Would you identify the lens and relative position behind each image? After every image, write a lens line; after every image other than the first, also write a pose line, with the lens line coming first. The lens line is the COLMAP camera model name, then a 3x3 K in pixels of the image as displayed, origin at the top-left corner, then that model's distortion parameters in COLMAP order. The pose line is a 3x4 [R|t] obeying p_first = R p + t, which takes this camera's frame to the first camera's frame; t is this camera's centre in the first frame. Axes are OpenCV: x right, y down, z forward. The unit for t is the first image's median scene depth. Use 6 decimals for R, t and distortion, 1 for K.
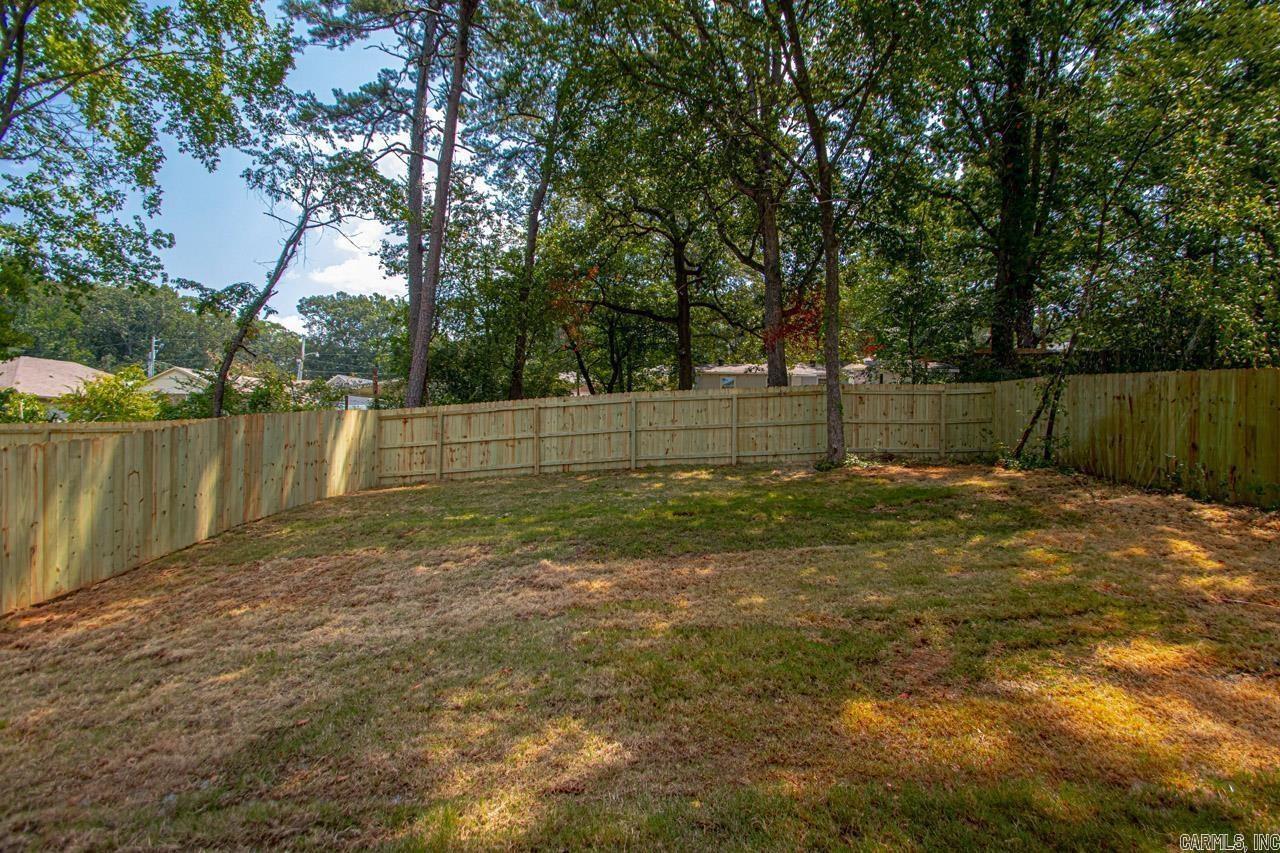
lens RADIAL K [[597.6, 0, 640.1], [0, 597.6, 425.7], [0, 0, 1]] dist [-0.020453, -0.001166]
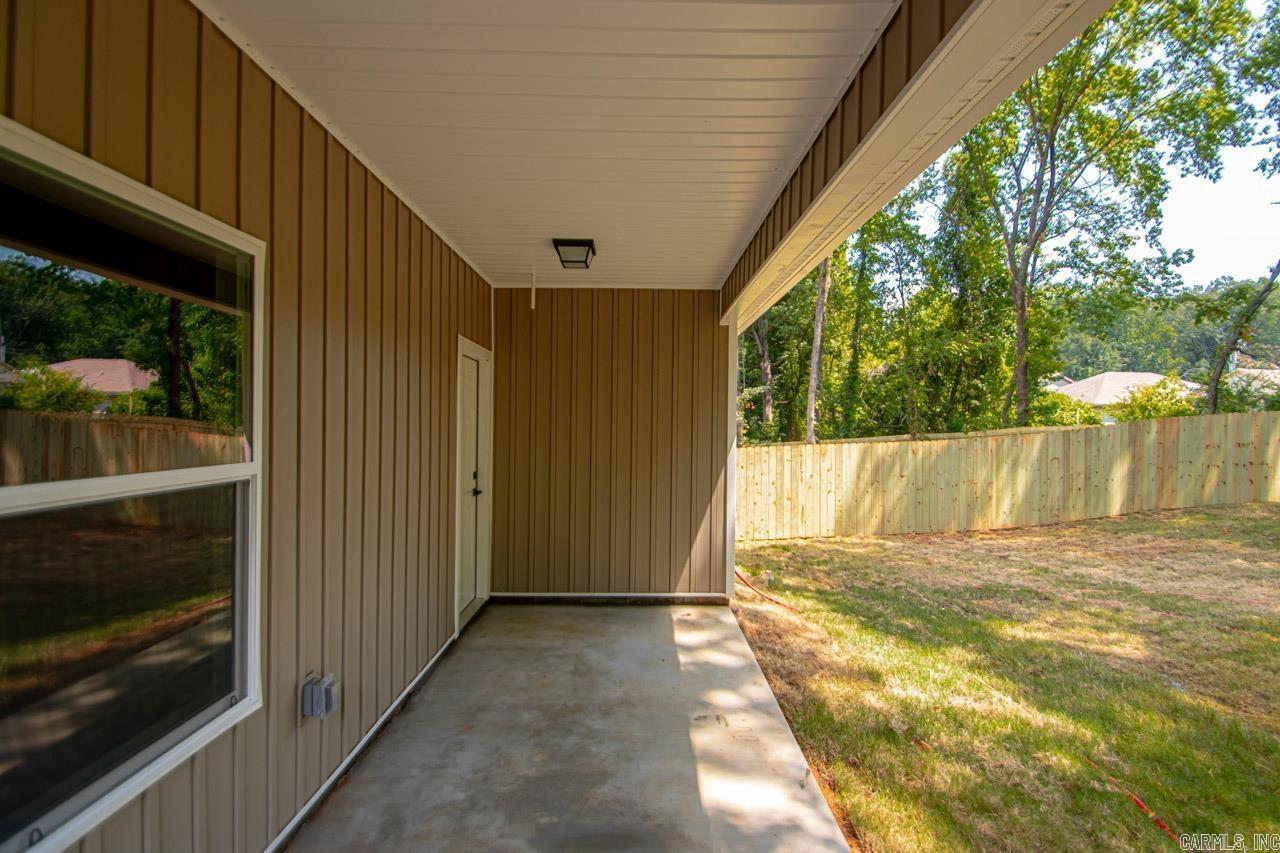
lens RADIAL K [[597.6, 0, 638.9], [0, 597.6, 428.5], [0, 0, 1]] dist [-0.020453, -0.001166]
pose [[0.035699, 0.001949, -0.999361, 0.270335], [-0.003512, 0.999992, 0.001825, 0.002007], [0.999356, 0.003445, 0.035706, -0.047748]]
